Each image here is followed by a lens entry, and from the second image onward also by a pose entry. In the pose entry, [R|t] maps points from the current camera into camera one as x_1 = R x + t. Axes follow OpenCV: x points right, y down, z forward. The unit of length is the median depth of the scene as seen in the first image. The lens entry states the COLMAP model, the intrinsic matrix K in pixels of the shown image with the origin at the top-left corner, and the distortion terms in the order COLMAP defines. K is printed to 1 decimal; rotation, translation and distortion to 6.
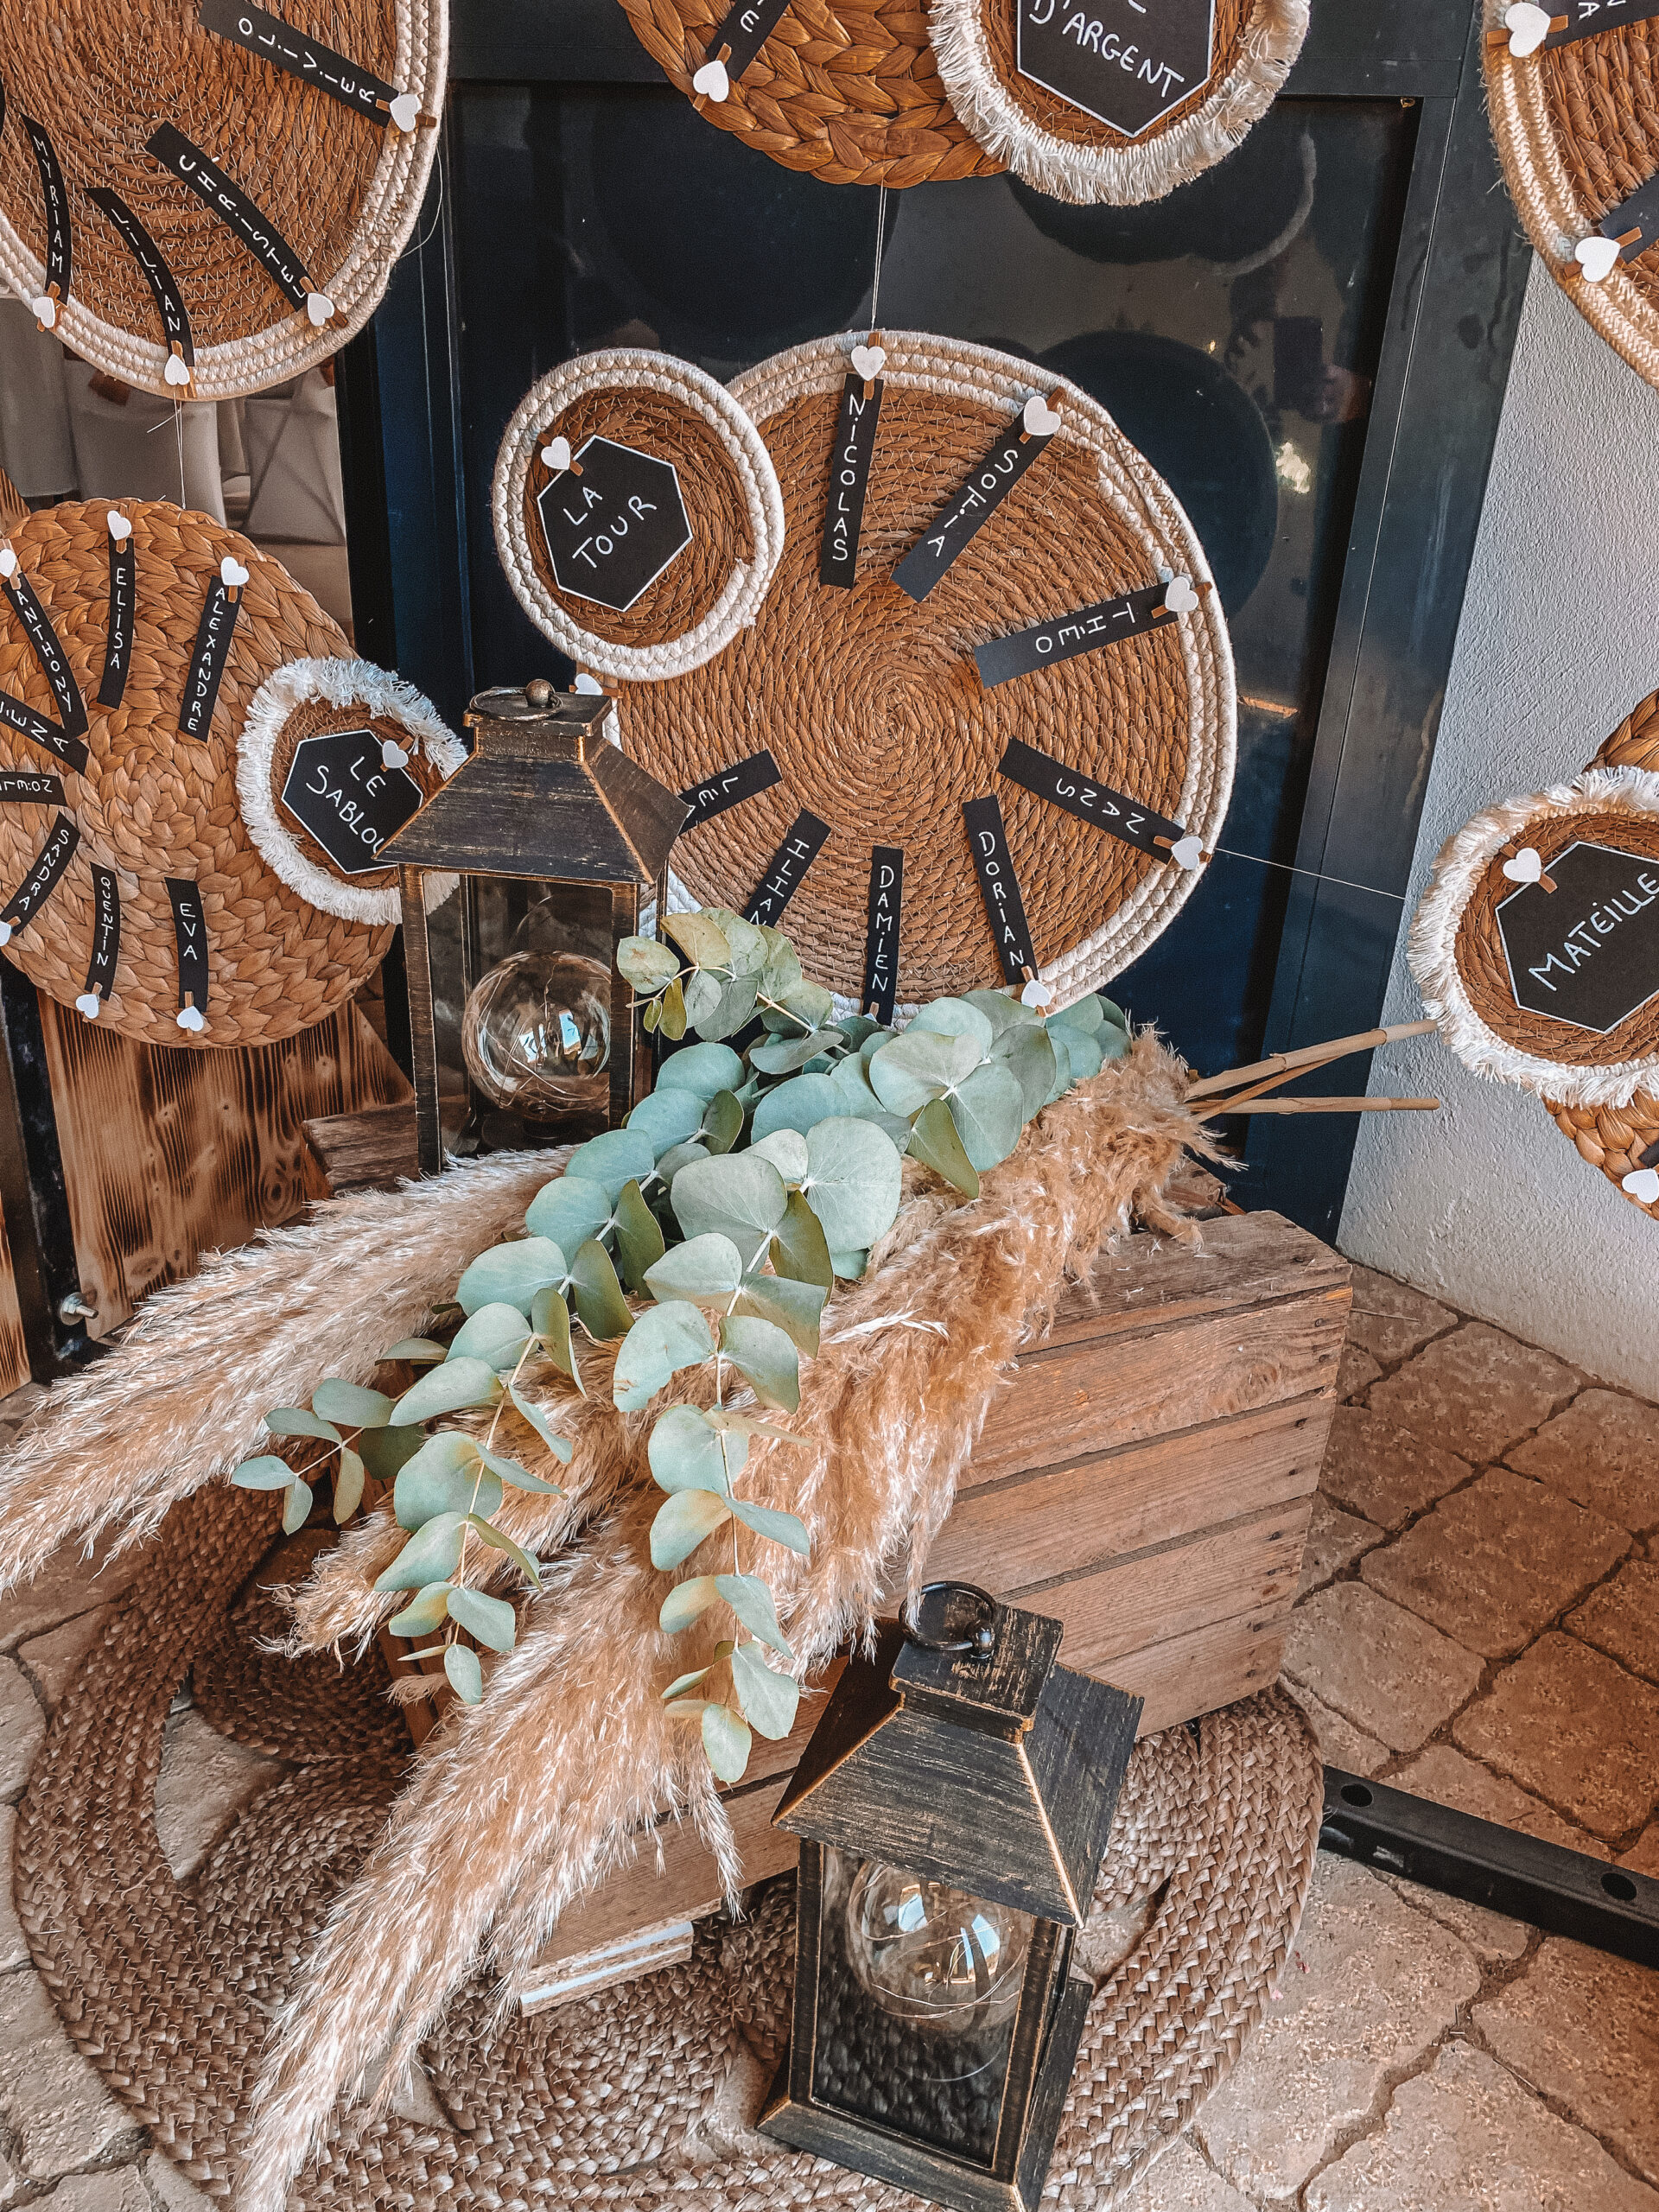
lens RADIAL K [[1670.0, 0, 829.5], [0, 1670.0, 1106.0], [0, 0, 1]] dist [0.047063, -0.047684]
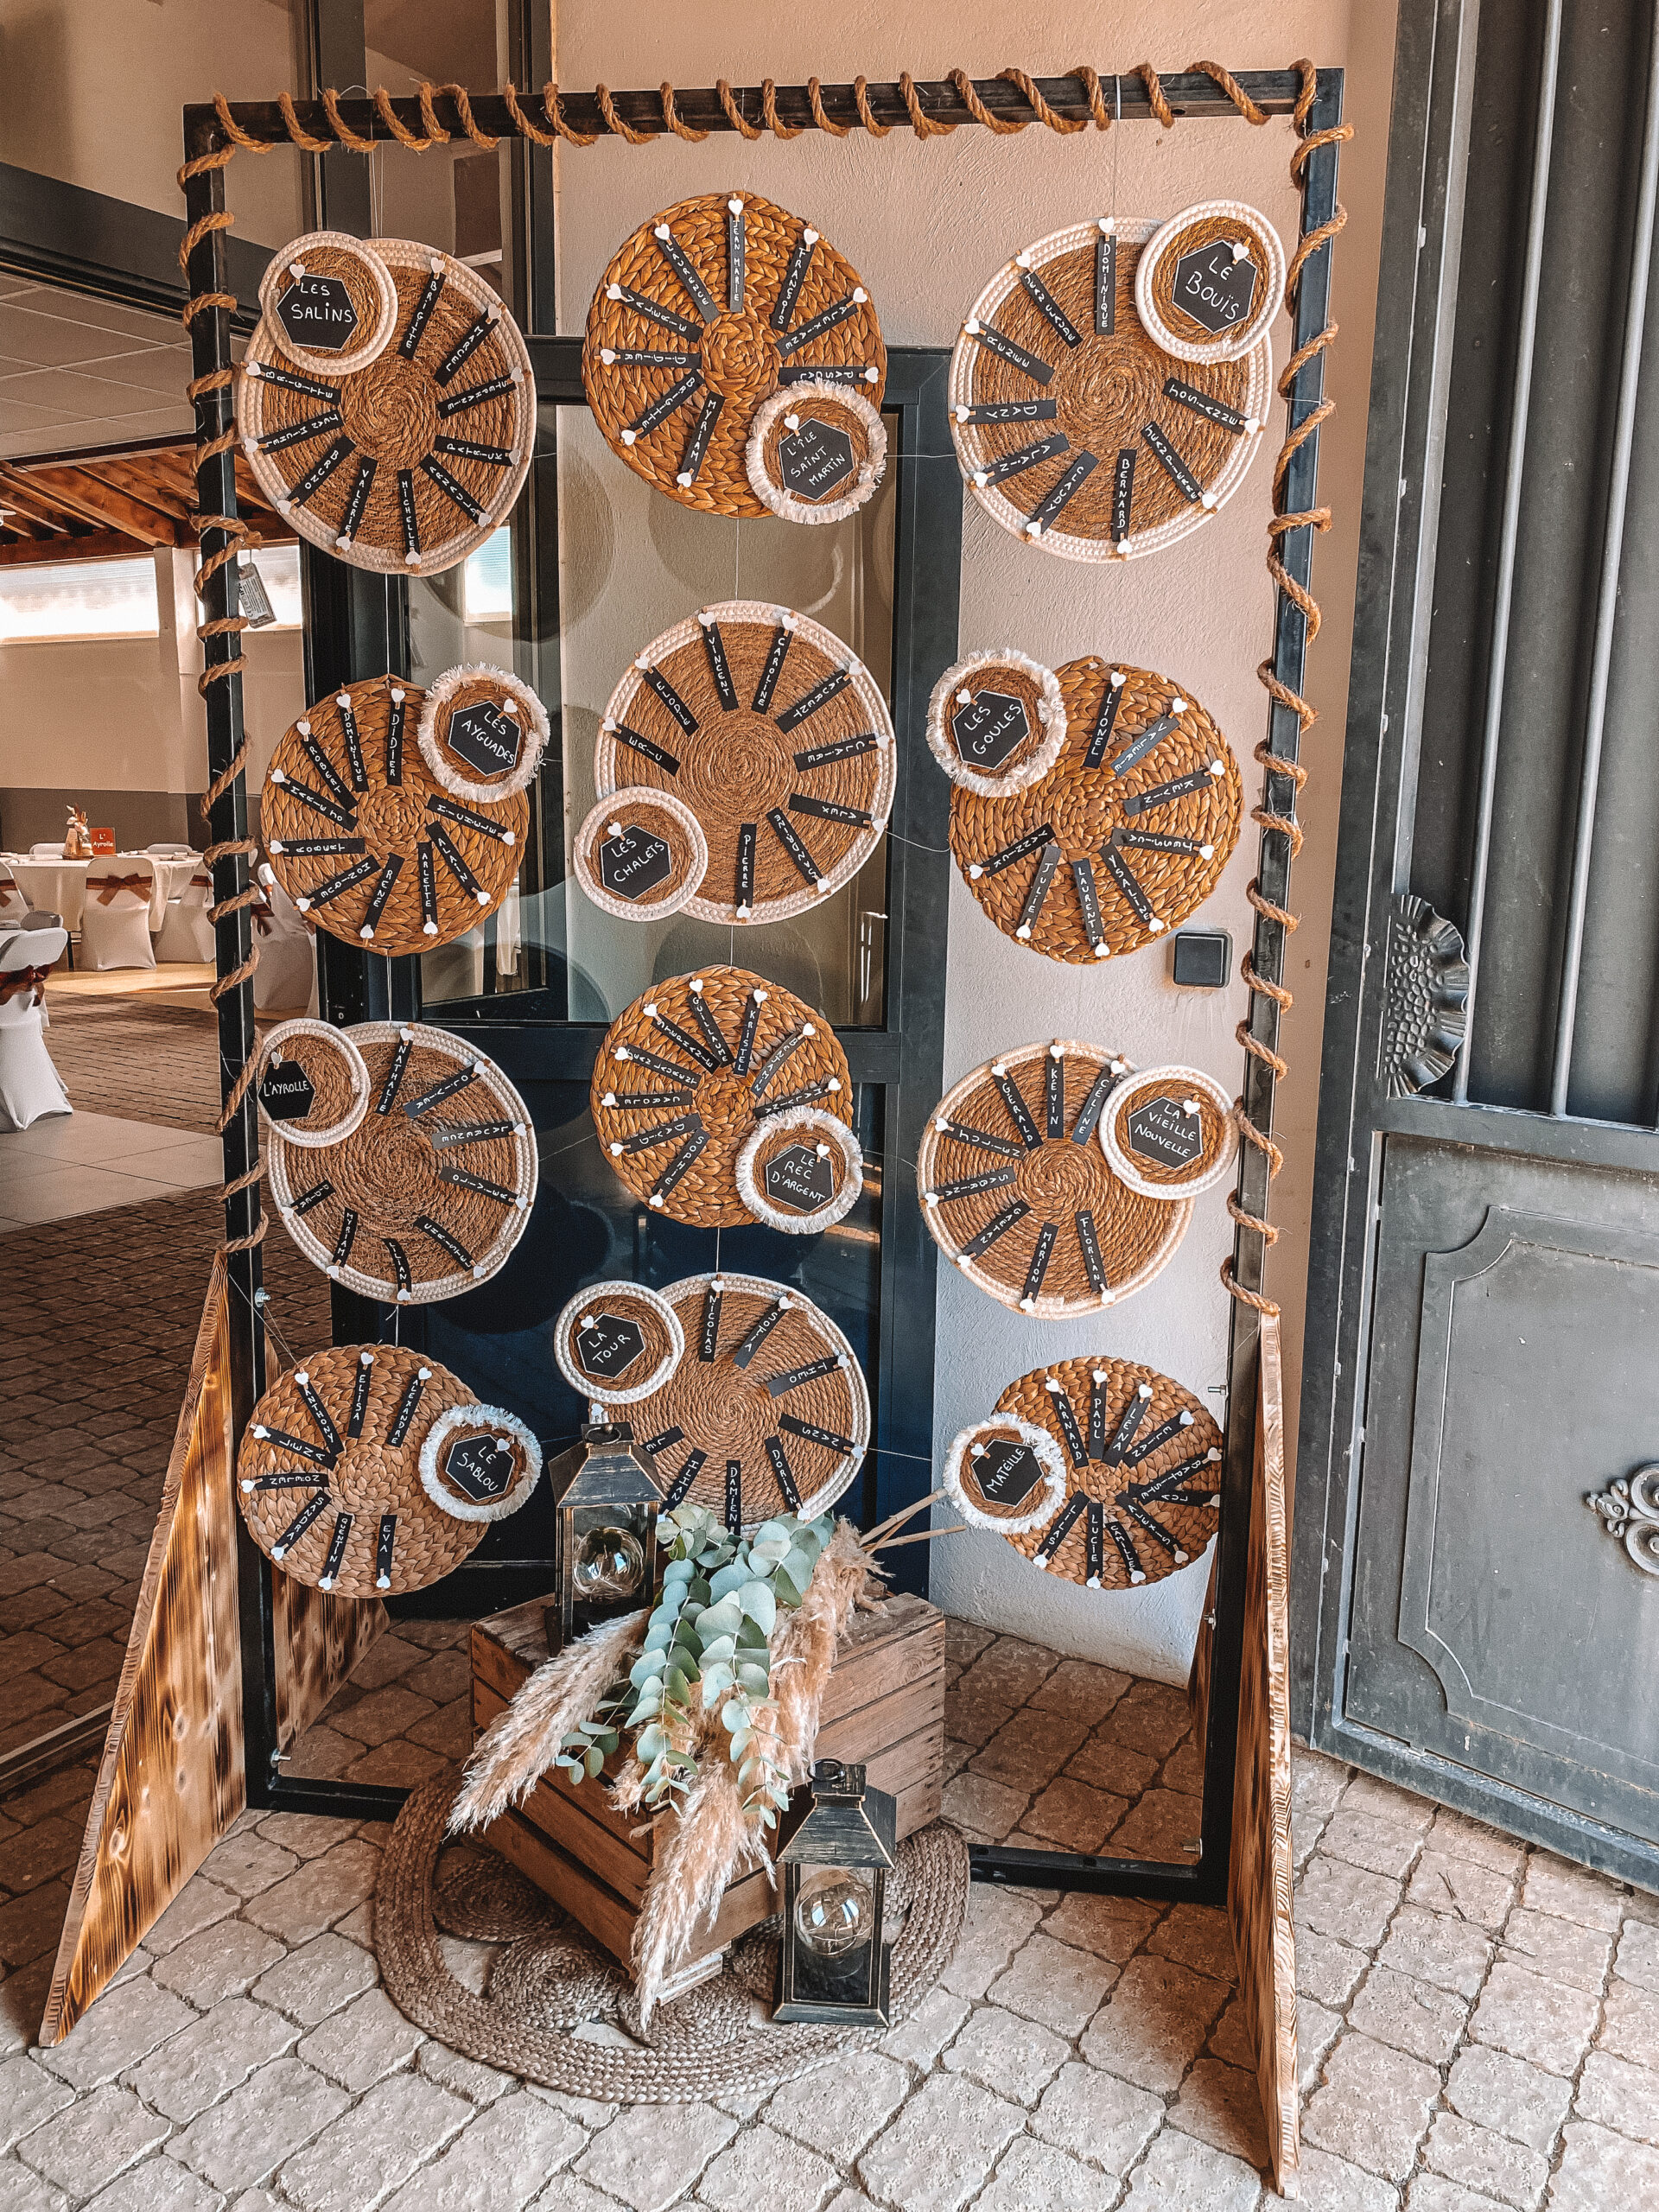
lens RADIAL K [[1662.8, 0, 805.7], [0, 1662.8, 1095.8], [0, 0, 1]] dist [0.101733, -0.223368]
pose [[0.958534, -0.081738, 0.273004, -0.488518], [0.145850, 0.963718, -0.223550, -0.110775], [-0.244826, 0.254098, 0.935678, -1.432693]]
